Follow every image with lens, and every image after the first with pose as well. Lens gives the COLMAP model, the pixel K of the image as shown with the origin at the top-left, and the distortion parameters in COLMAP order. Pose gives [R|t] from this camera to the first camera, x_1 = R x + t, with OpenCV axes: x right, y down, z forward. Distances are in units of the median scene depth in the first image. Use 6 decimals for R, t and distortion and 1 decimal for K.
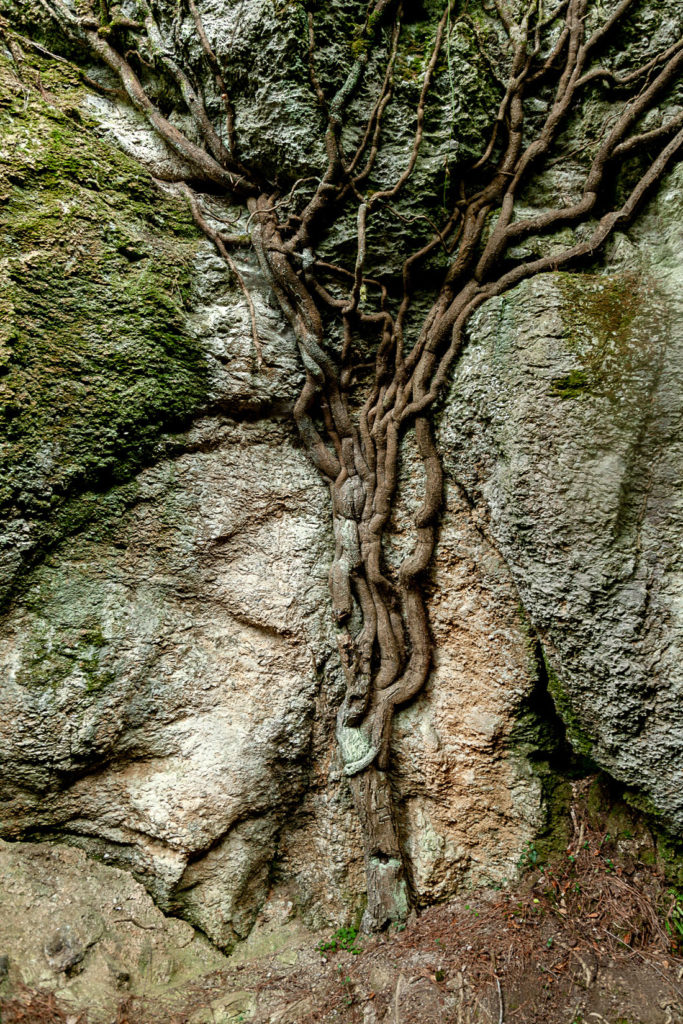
lens RADIAL K [[687.8, 0, 344.7], [0, 687.8, 513.5], [0, 0, 1]] dist [0.022439, -0.007634]
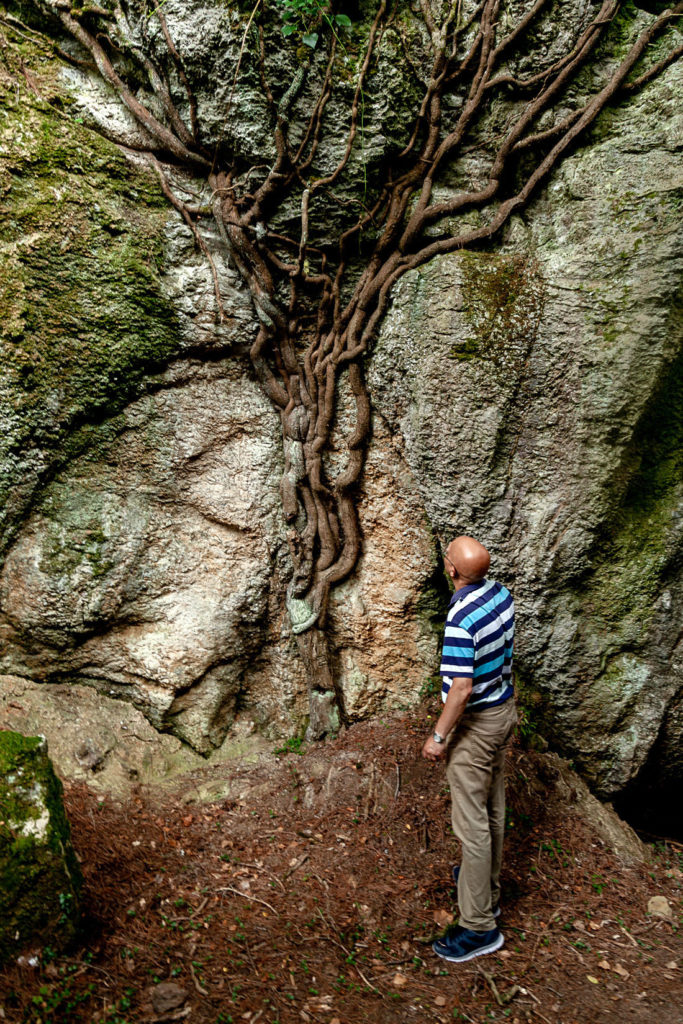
lens RADIAL K [[687.8, 0, 338.8], [0, 687.8, 511.0], [0, 0, 1]] dist [0.022439, -0.007634]
pose [[0.998231, 0.000385, 0.059462, 0.010941], [-0.012483, 0.979053, 0.203222, -0.136399], [-0.058138, -0.203605, 0.977325, -0.280530]]
